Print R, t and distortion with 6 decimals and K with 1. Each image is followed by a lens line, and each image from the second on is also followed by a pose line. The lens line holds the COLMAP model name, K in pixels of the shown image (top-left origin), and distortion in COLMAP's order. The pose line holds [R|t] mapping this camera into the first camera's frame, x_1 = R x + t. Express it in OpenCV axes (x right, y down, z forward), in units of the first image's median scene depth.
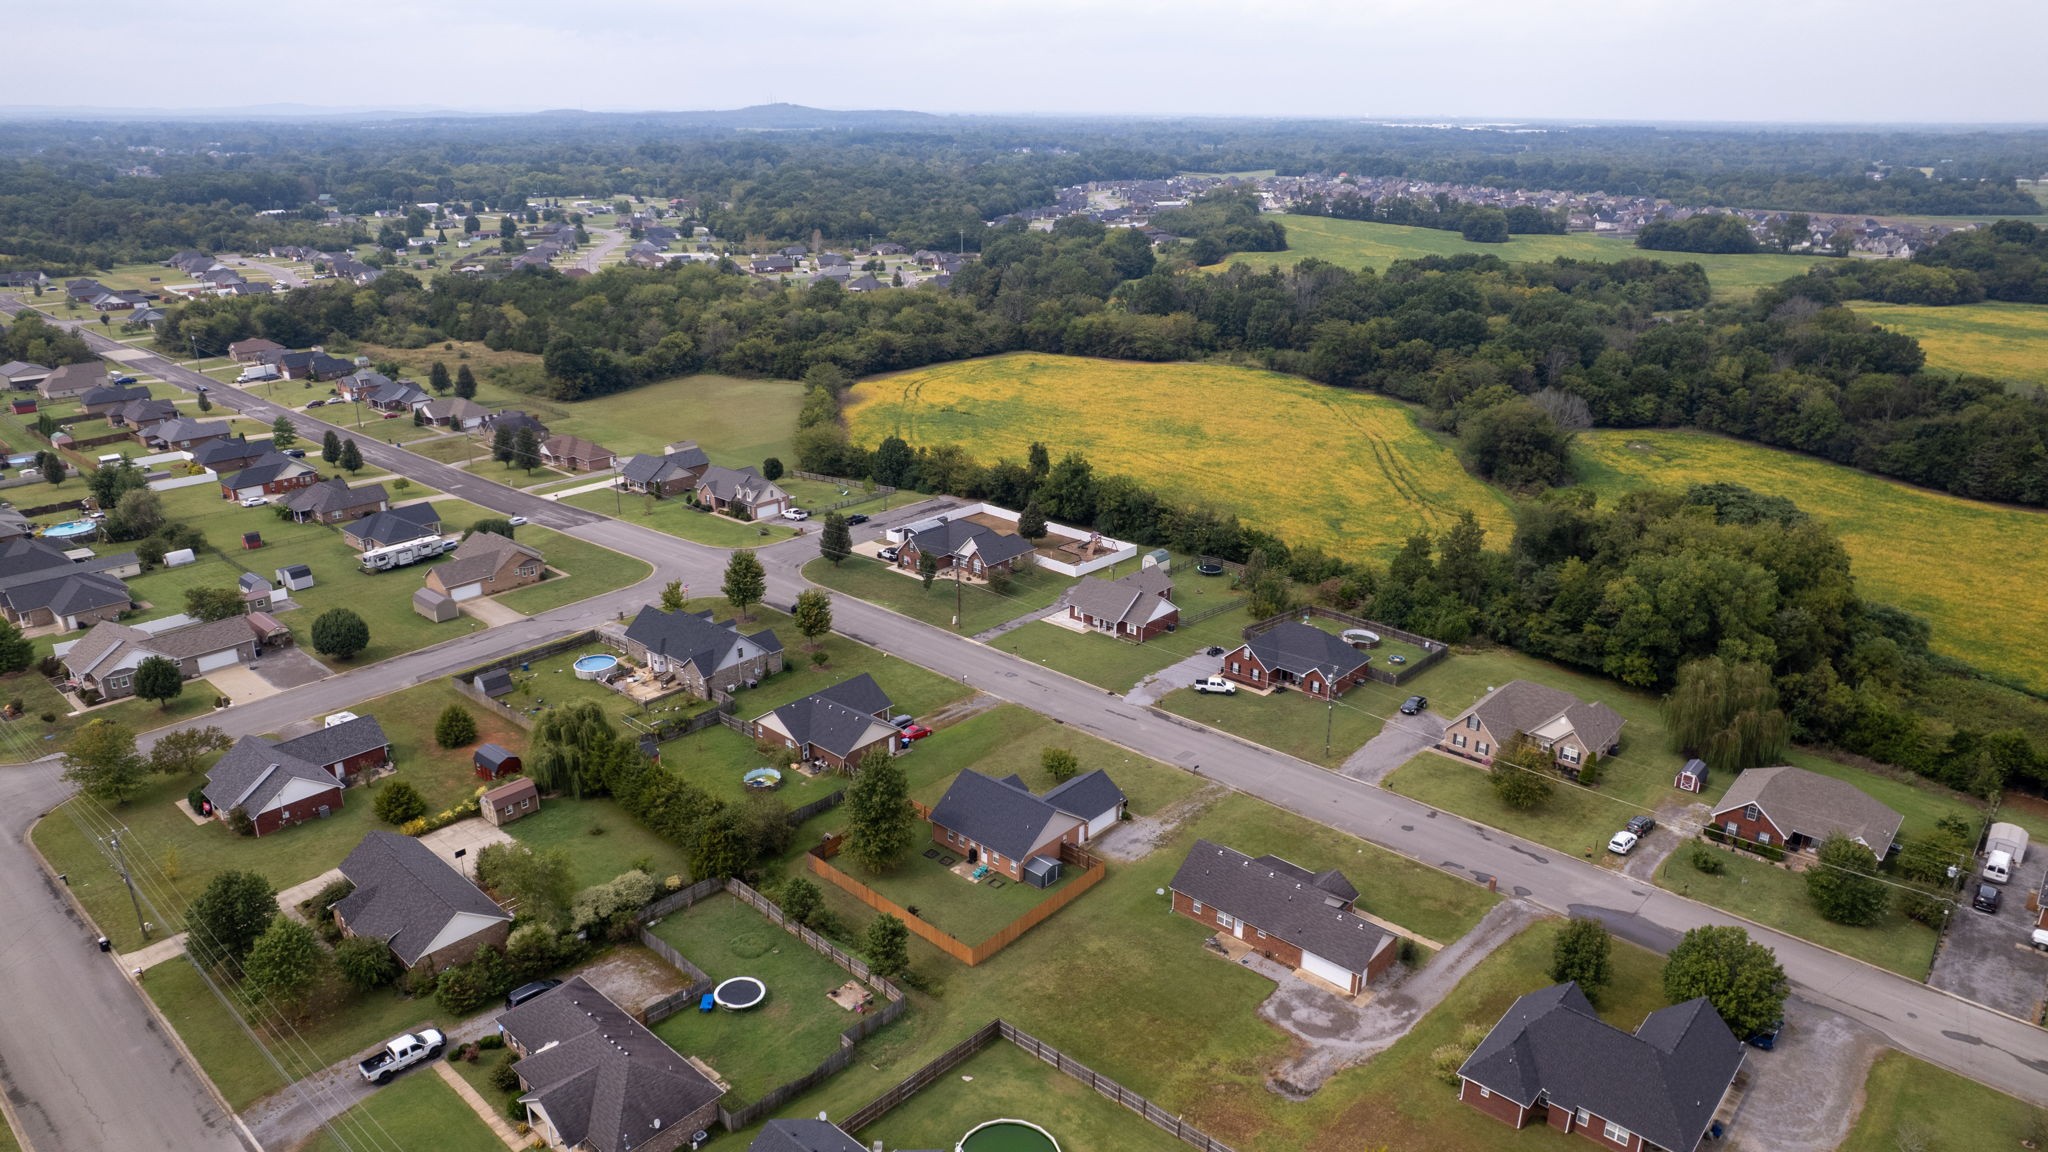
lens RADIAL K [[1306.0, 0, 1011.7], [0, 1306.0, 572.7], [0, 0, 1]] dist [-0.070451, 0.061788]
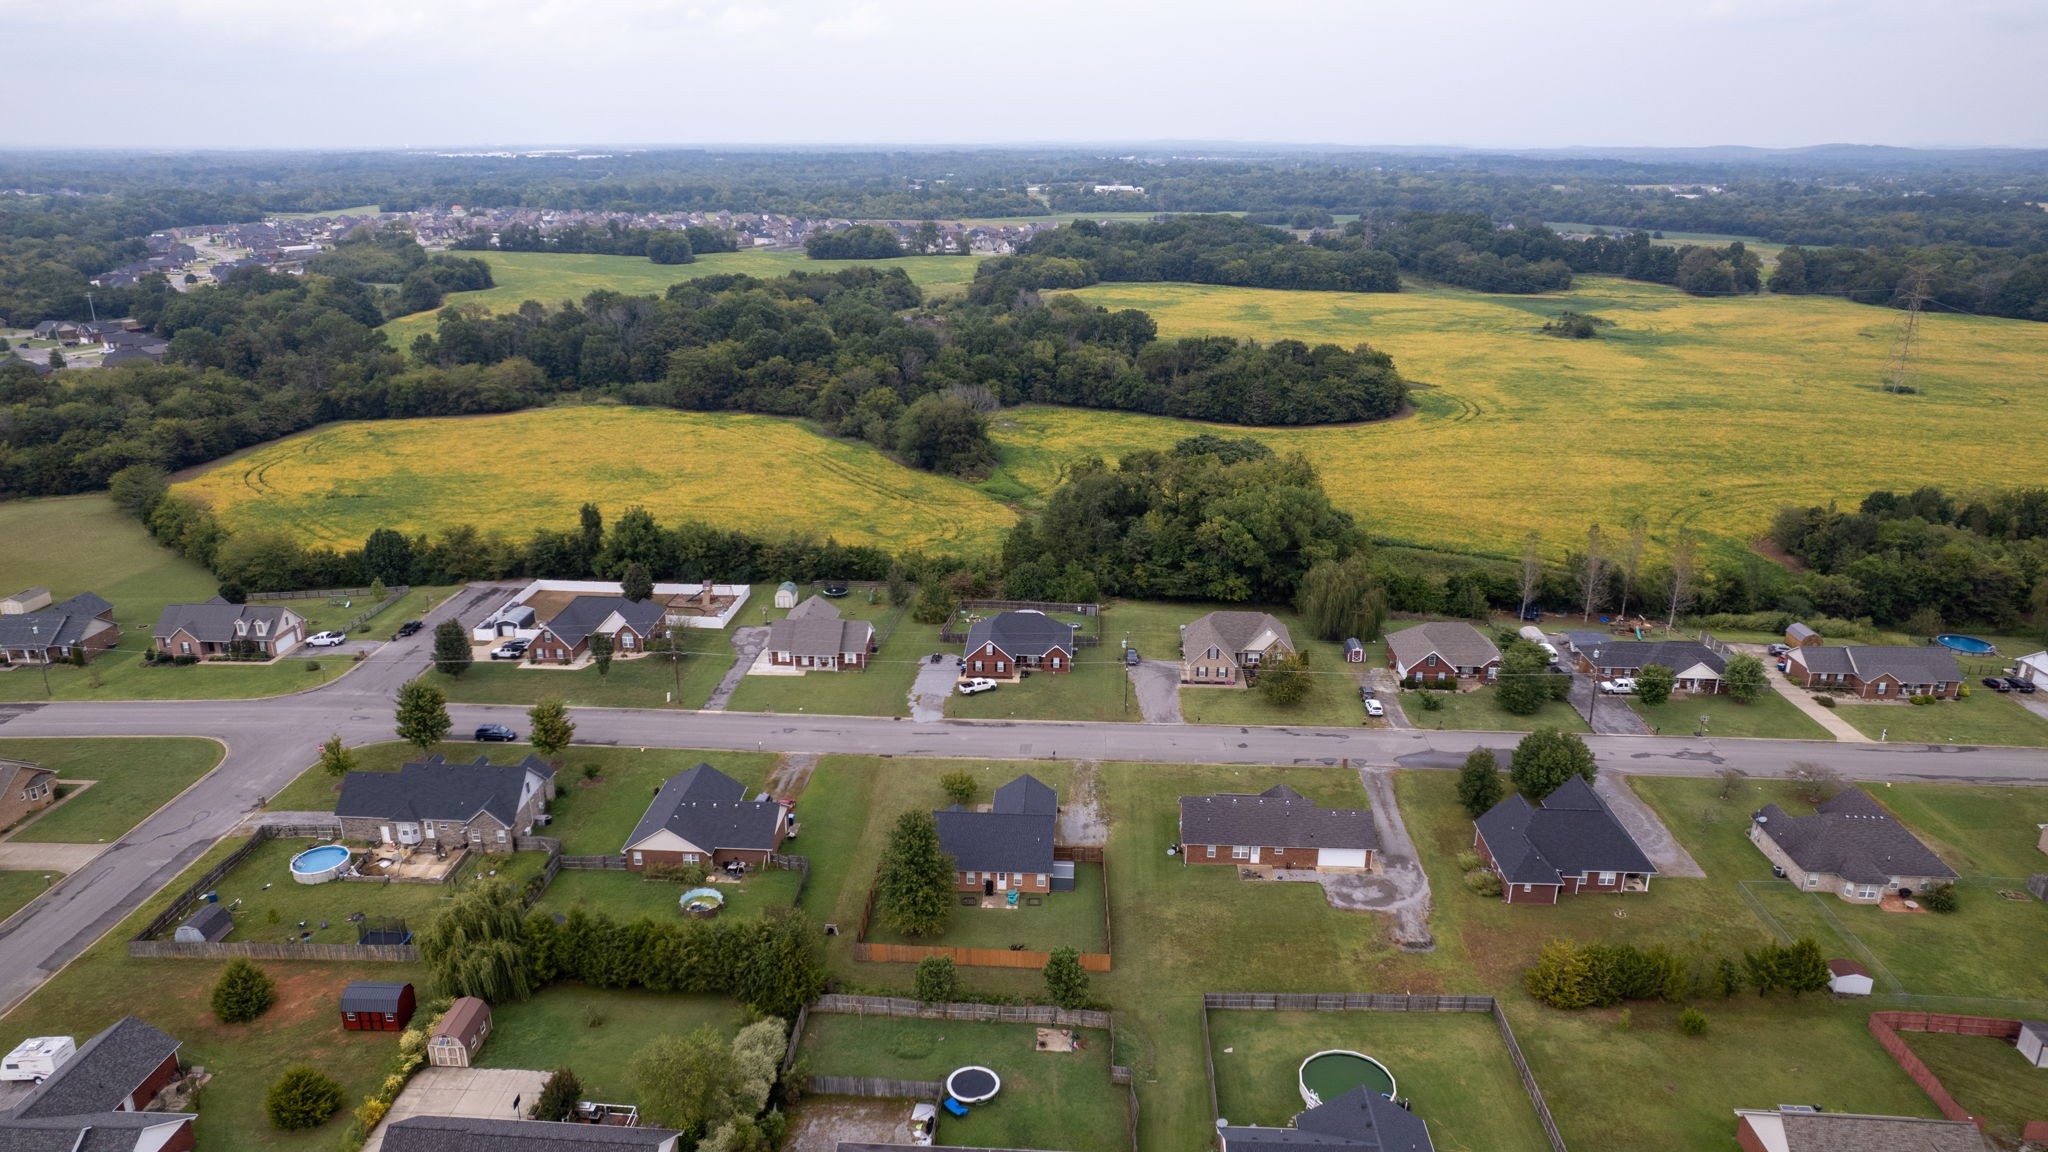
lens RADIAL K [[1306.0, 0, 1011.7], [0, 1306.0, 572.7], [0, 0, 1]] dist [-0.070451, 0.061788]
pose [[0.776835, -0.200060, 0.597078, -0.410349], [0.211384, 0.976018, 0.052007, -0.048613], [-0.593164, 0.085812, 0.800495, 0.122638]]
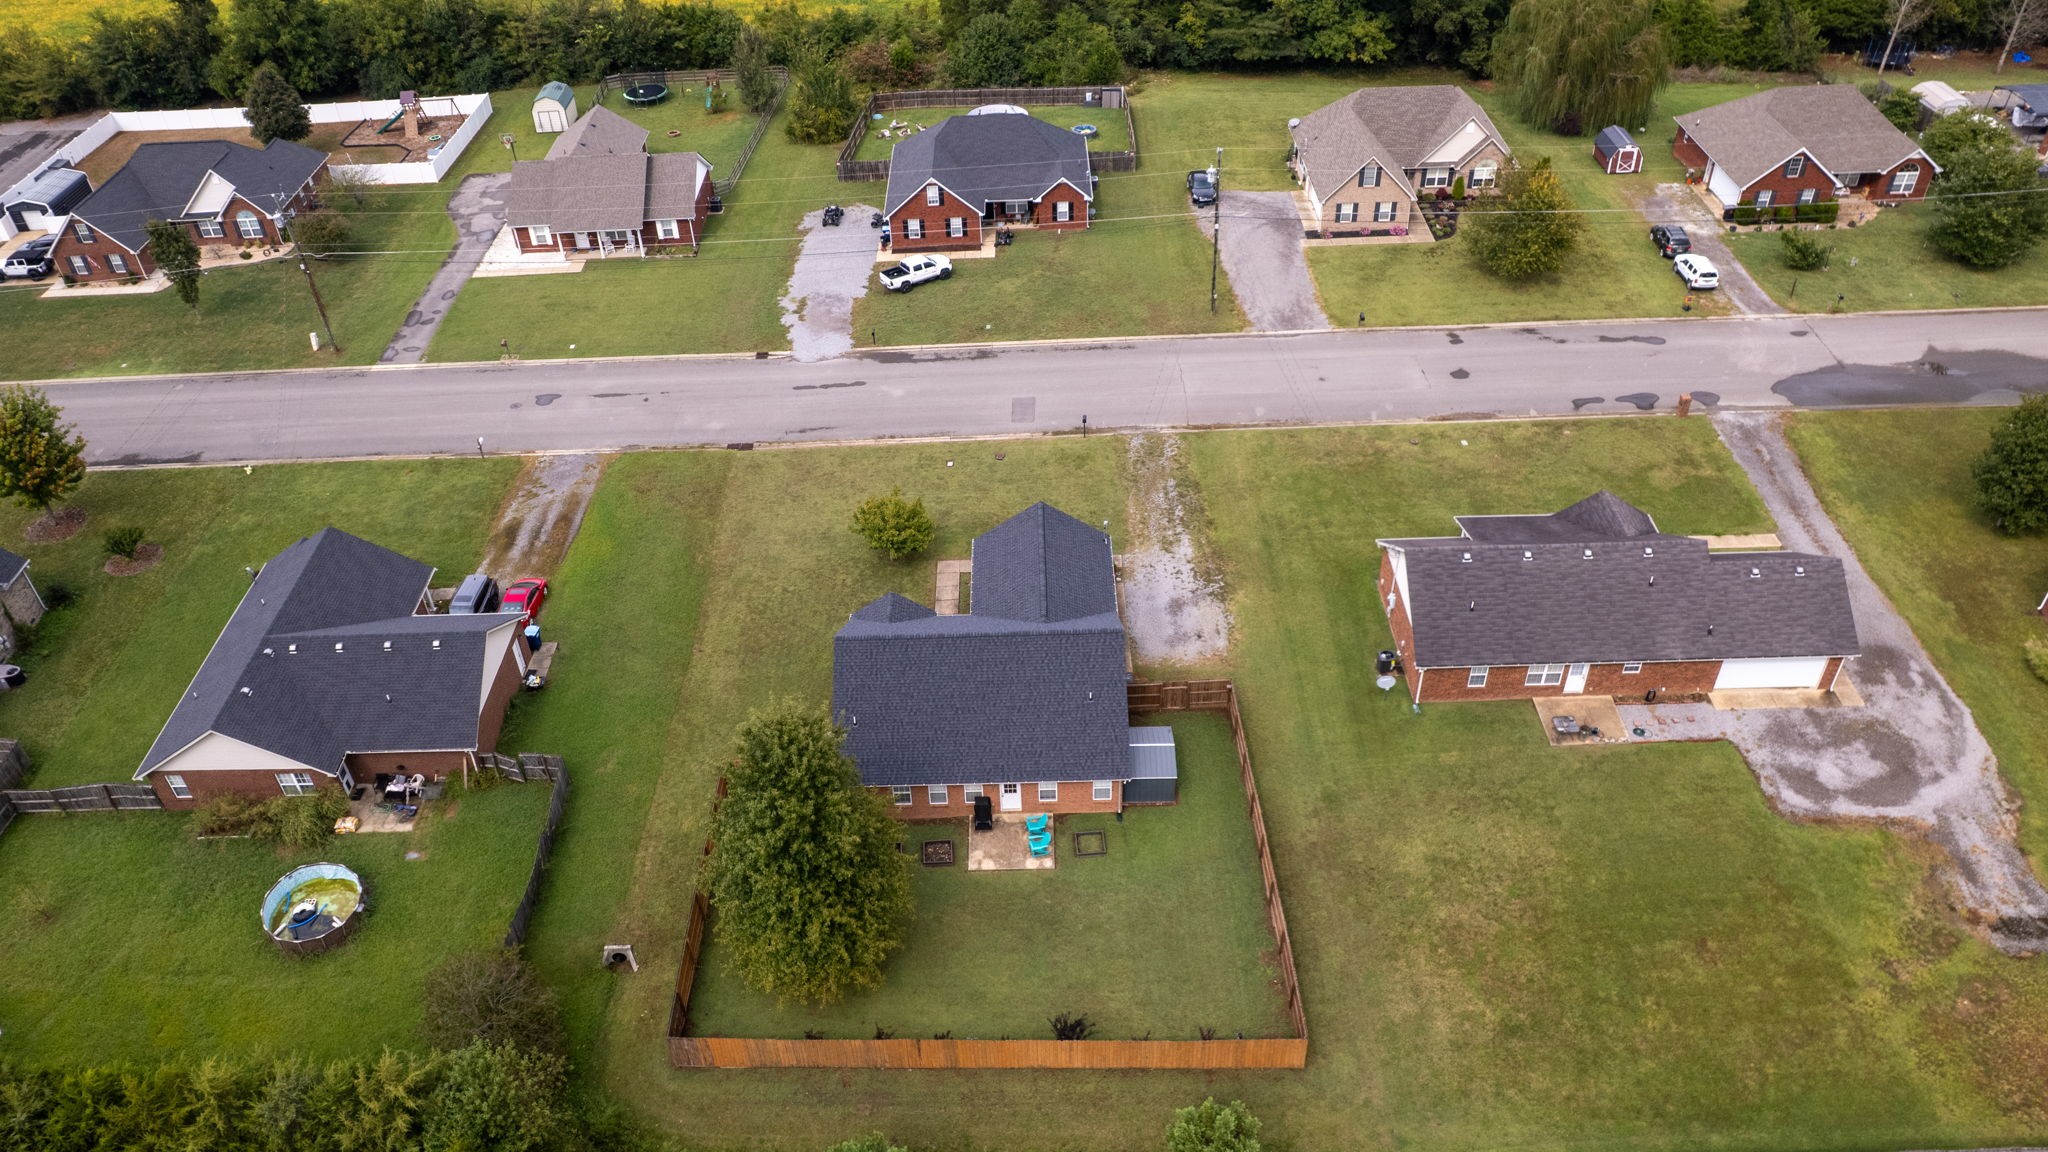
lens RADIAL K [[1483.7, 0, 976.2], [0, 1483.7, 570.2], [0, 0, 1]] dist [-0.066387, 0.052983]
pose [[0.748805, -0.443947, 0.492141, -0.172162], [0.272175, 0.882998, 0.382407, -0.029602], [-0.604328, -0.152400, 0.782024, 0.457877]]
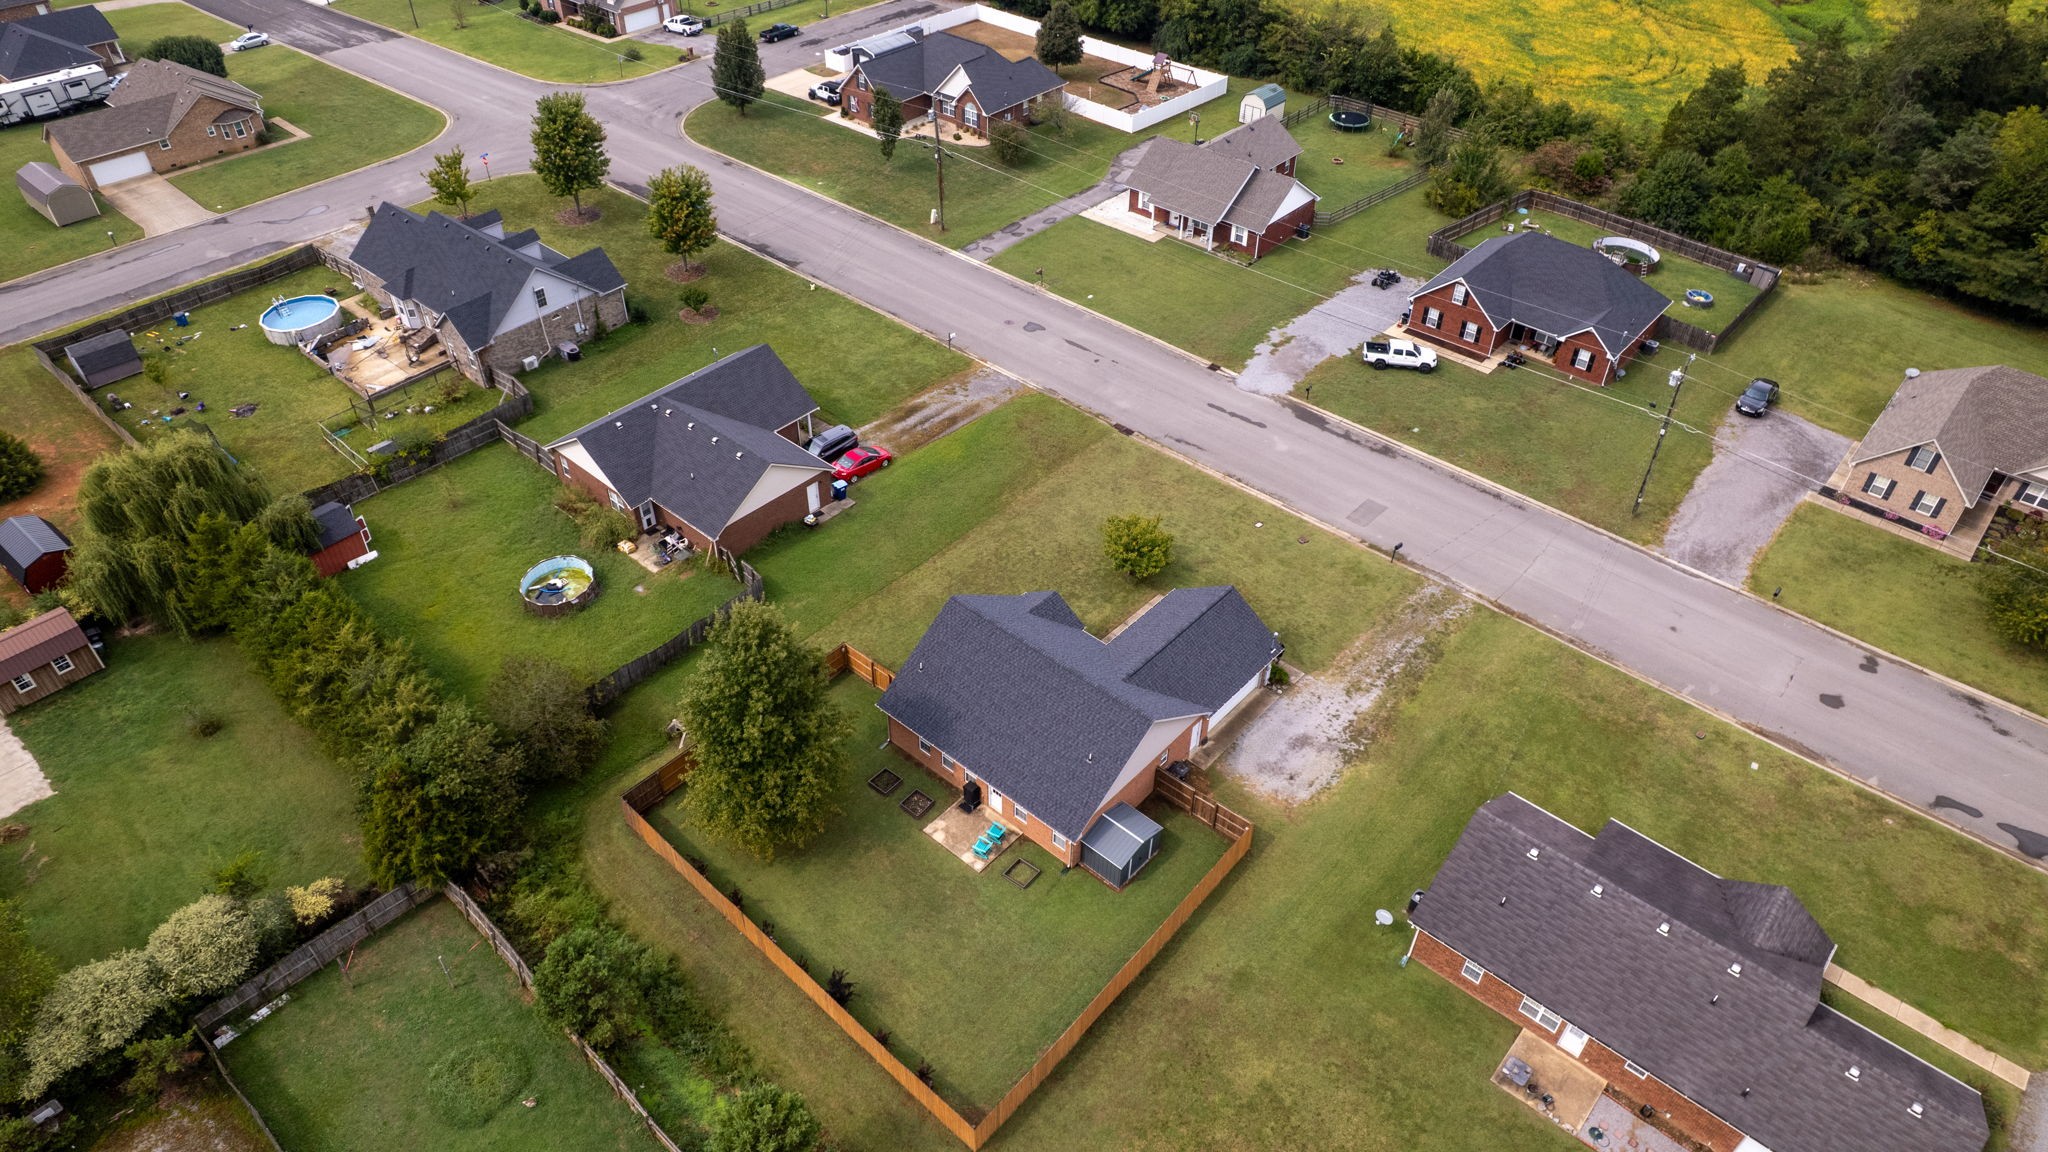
lens RADIAL K [[1306.0, 0, 1011.7], [0, 1306.0, 572.7], [0, 0, 1]] dist [-0.070451, 0.061788]
pose [[0.999987, -0.002928, 0.004116, -0.012299], [0.001302, 0.936737, 0.350031, -0.019025], [-0.004880, -0.350021, 0.936729, 0.421963]]
